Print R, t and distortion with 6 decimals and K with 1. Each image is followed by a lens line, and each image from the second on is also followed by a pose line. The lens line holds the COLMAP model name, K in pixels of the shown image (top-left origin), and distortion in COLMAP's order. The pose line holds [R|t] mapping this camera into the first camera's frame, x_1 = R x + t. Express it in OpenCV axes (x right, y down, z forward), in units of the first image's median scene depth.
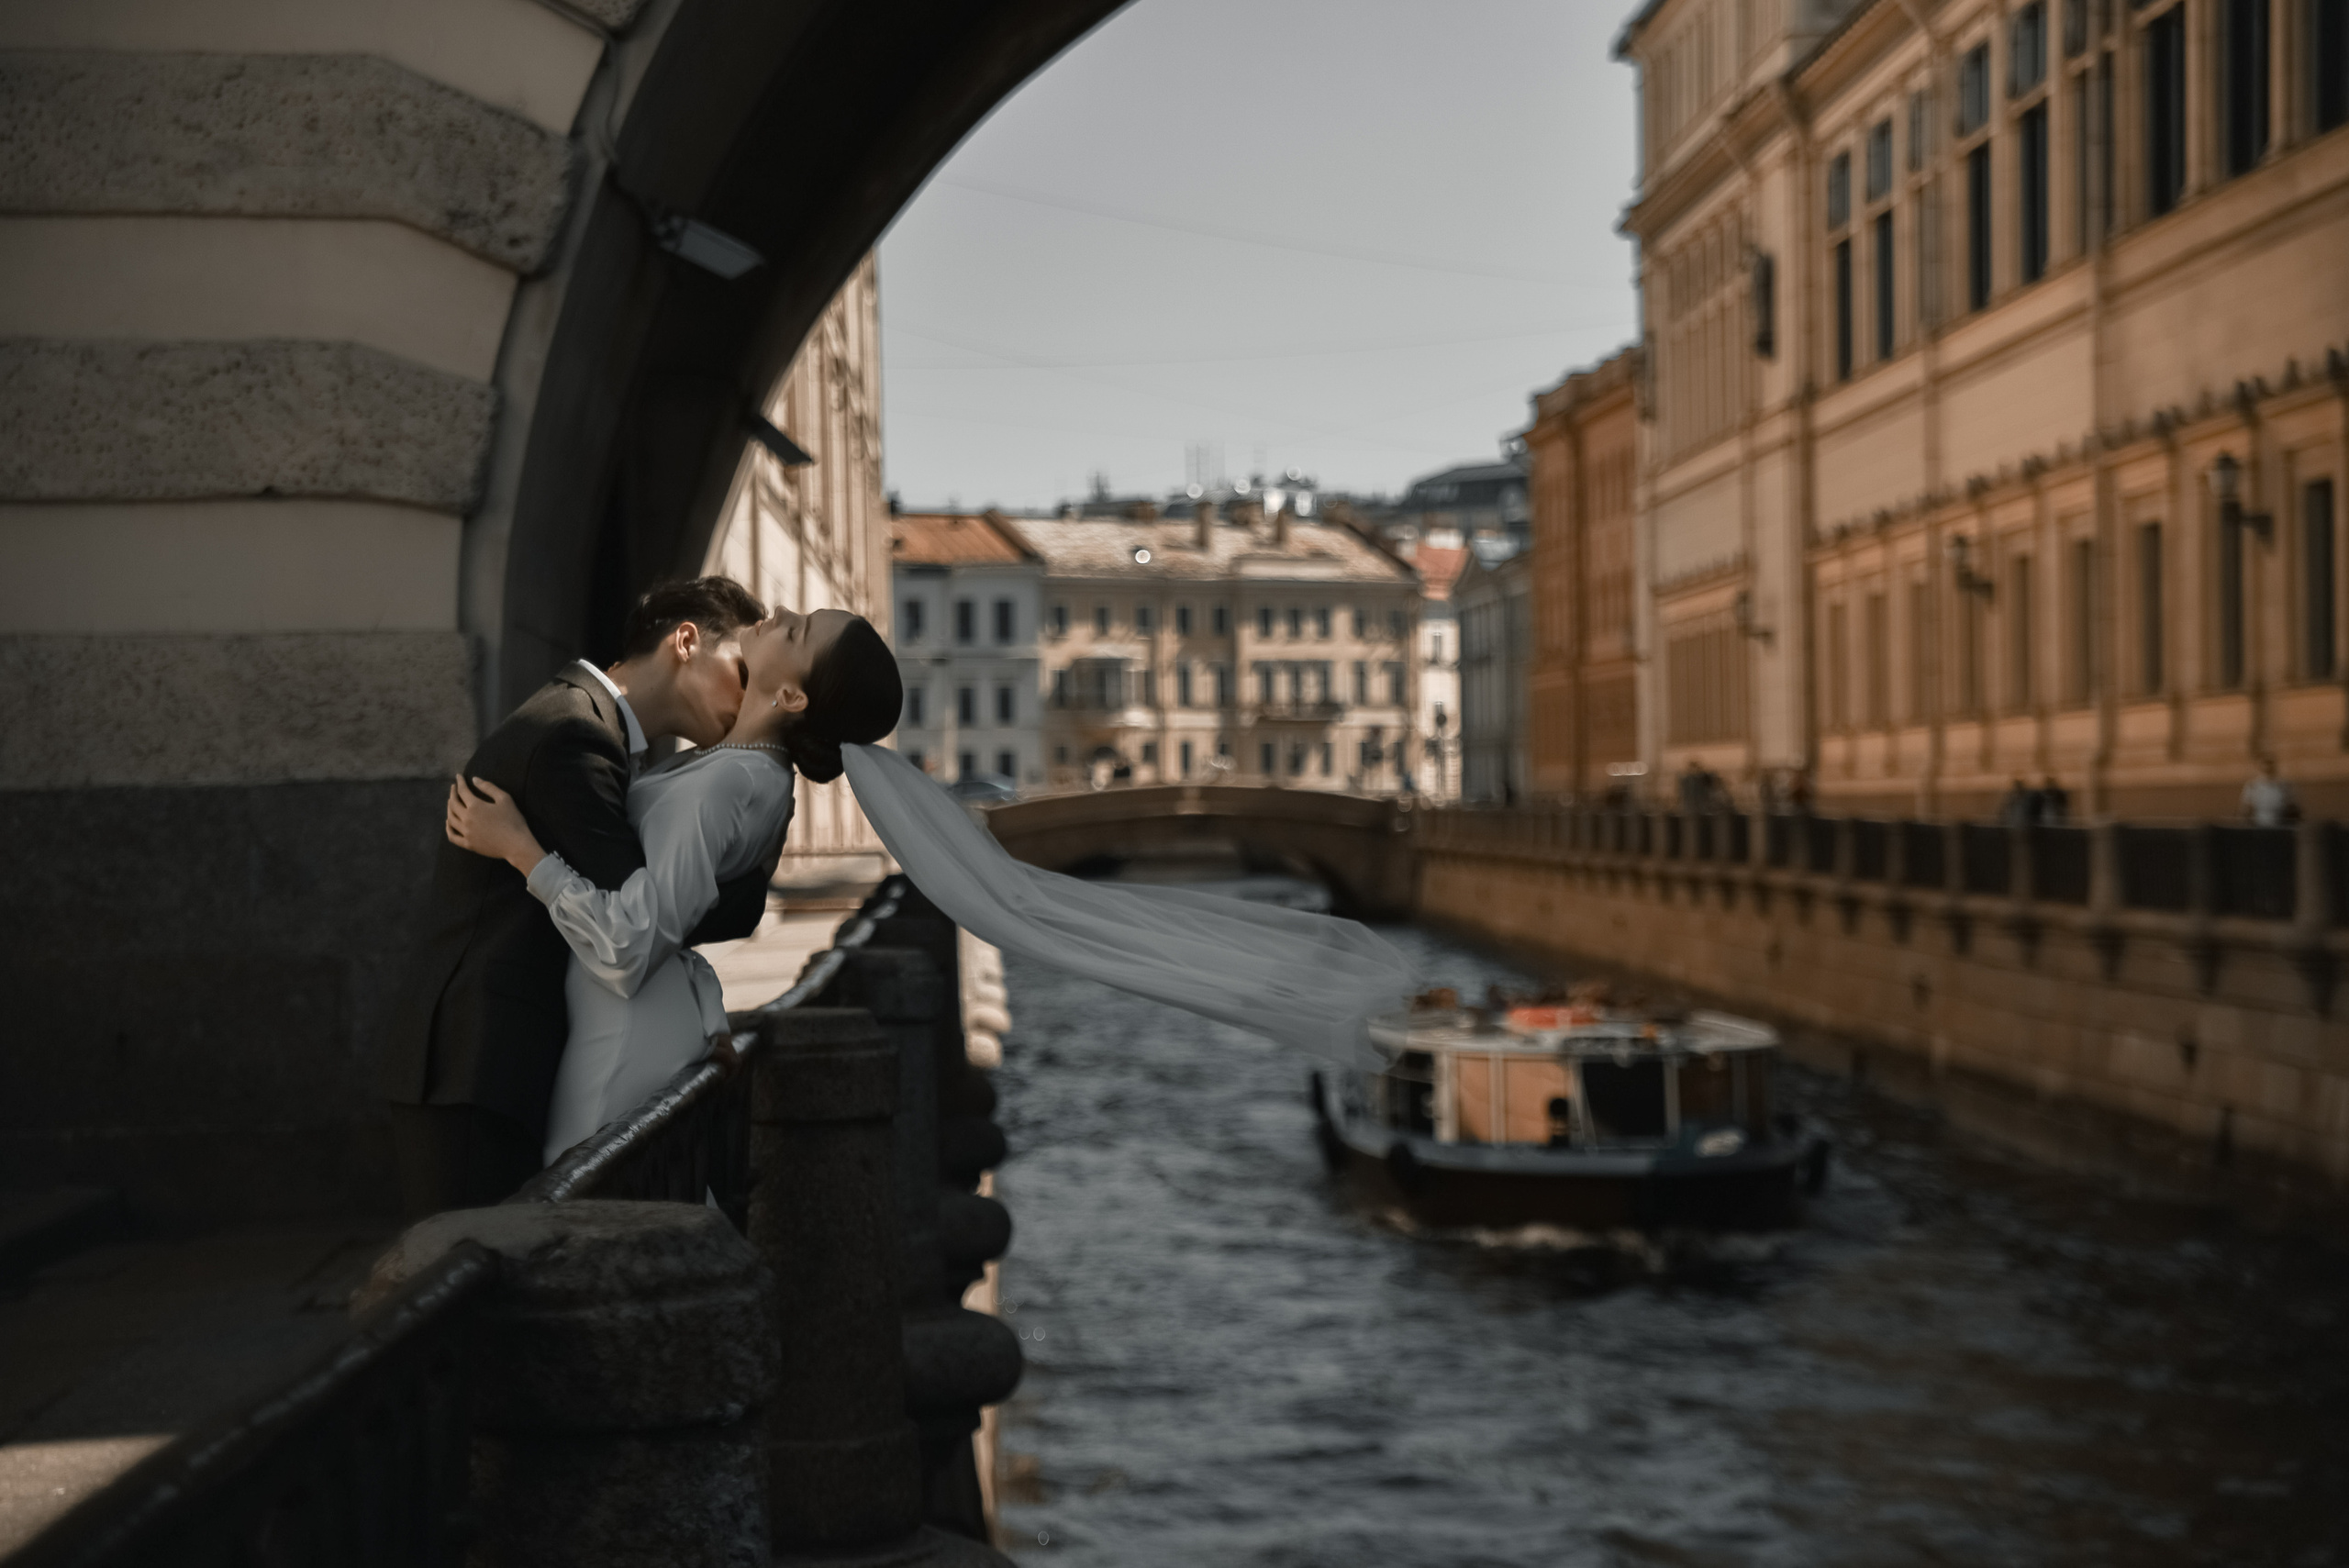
lens RADIAL K [[4215.5, 0, 1174.5], [0, 4215.5, 784.0], [0, 0, 1]] dist [0.234530, -0.272778]
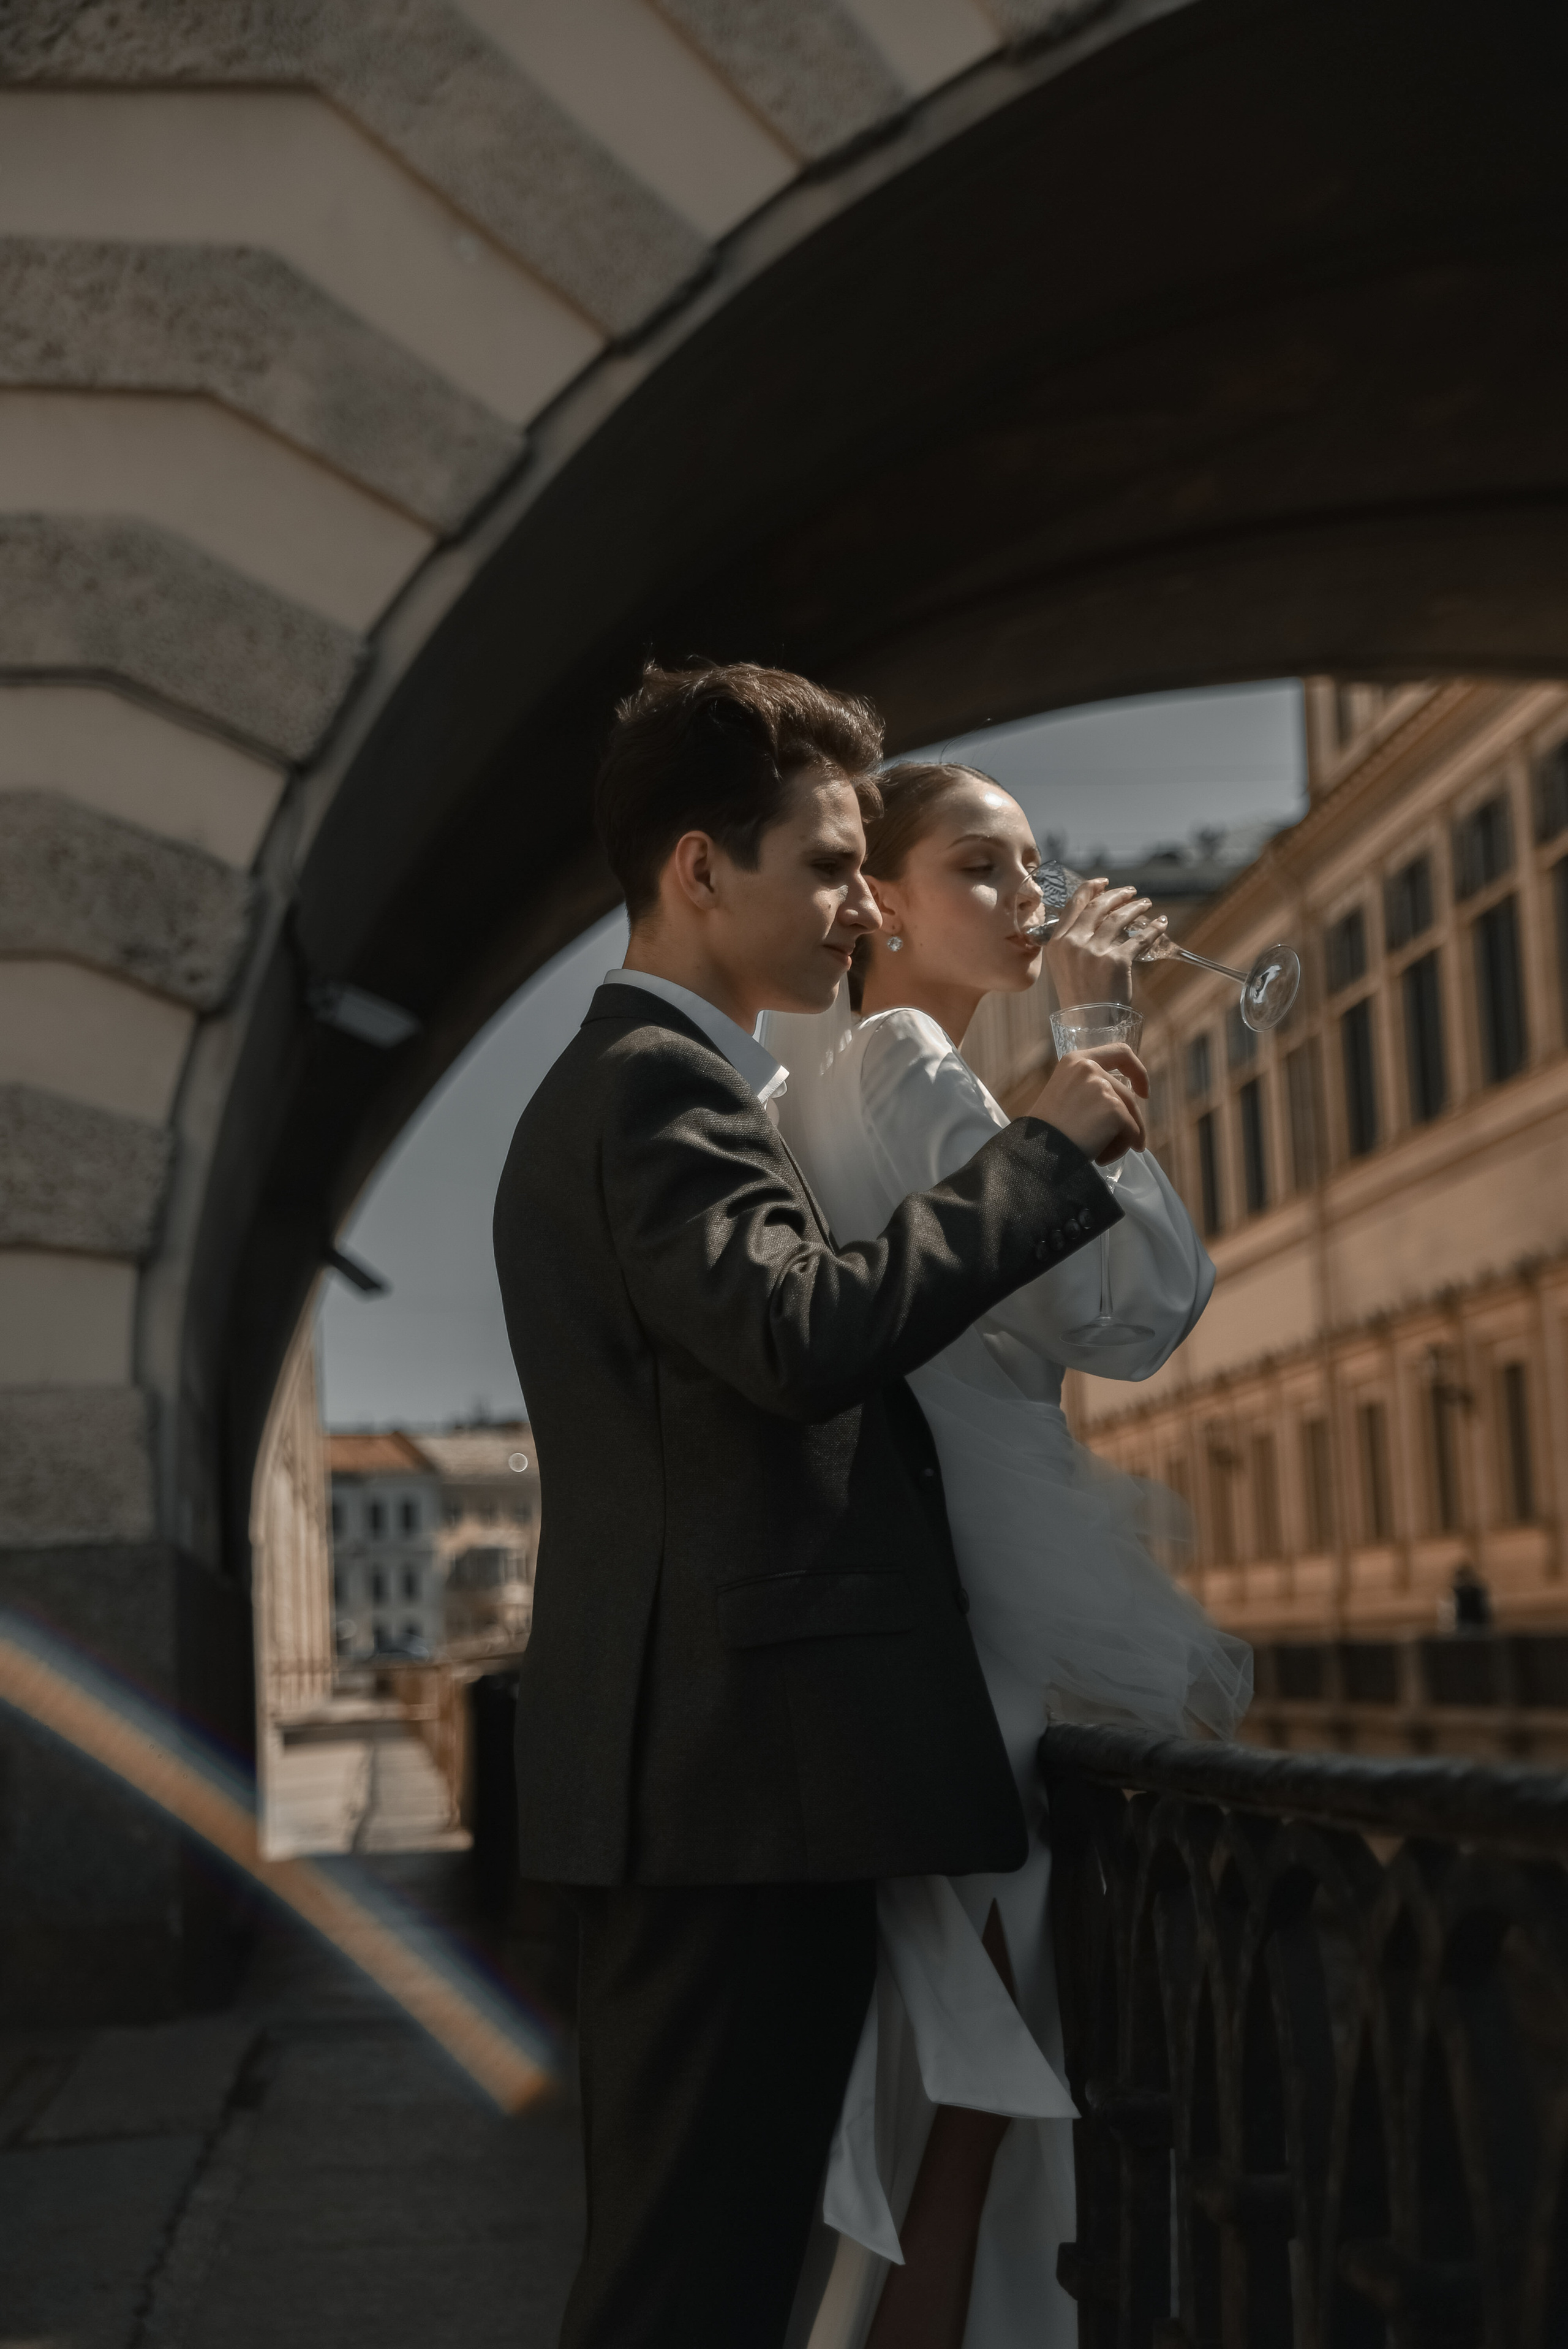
lens RADIAL K [[3431.5, 0, 784.0], [0, 3431.5, 1174.5], [0, 0, 1]] dist [0.133300, -0.009679]
pose [[0.997821, -0.017880, 0.063517, -0.072692], [0.026166, 0.990888, -0.132120, 0.022344], [-0.060576, 0.133494, 0.989197, 0.231108]]
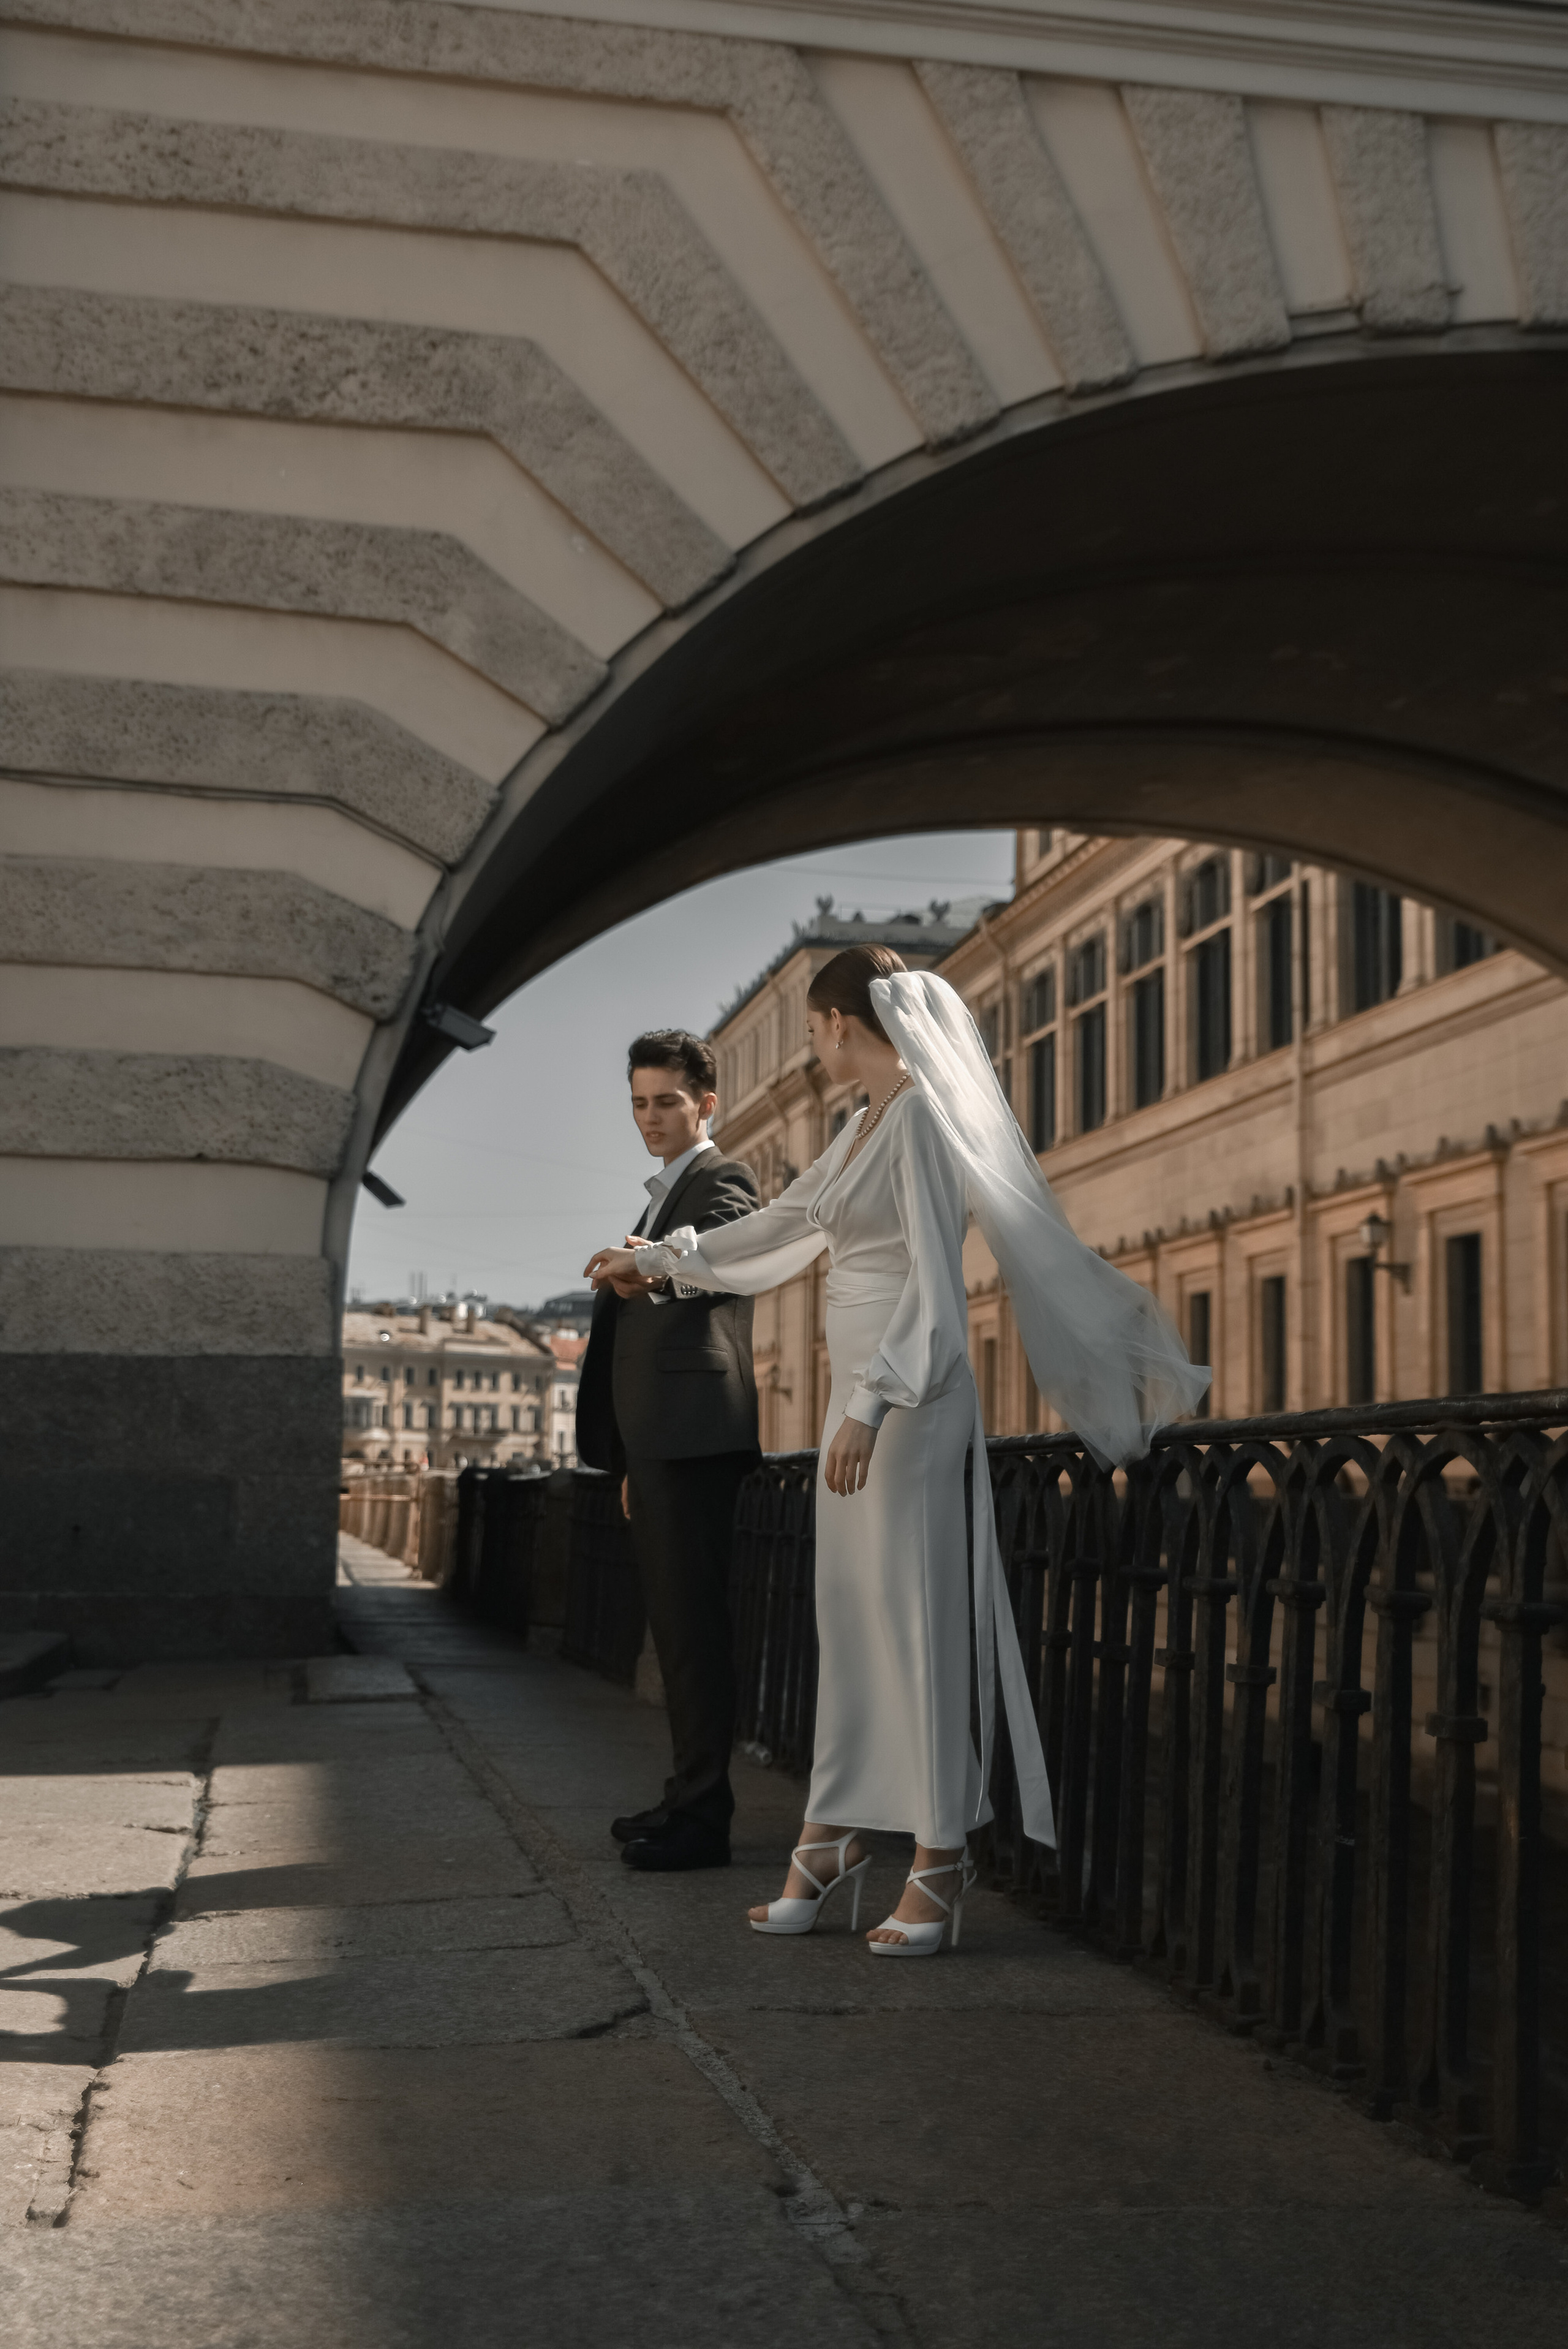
lens RADIAL K [[2548.6, 0, 784.0], [0, 2548.6, 1174.5], [0, 0, 1]] dist [0.001388, 0.009546]
pose [[0.990081, 0.049172, 0.131612, -0.128330], [-0.033440, 0.992310, -0.119177, 0.035290], [-0.136460, 0.113594, 0.984111, 0.109466]]
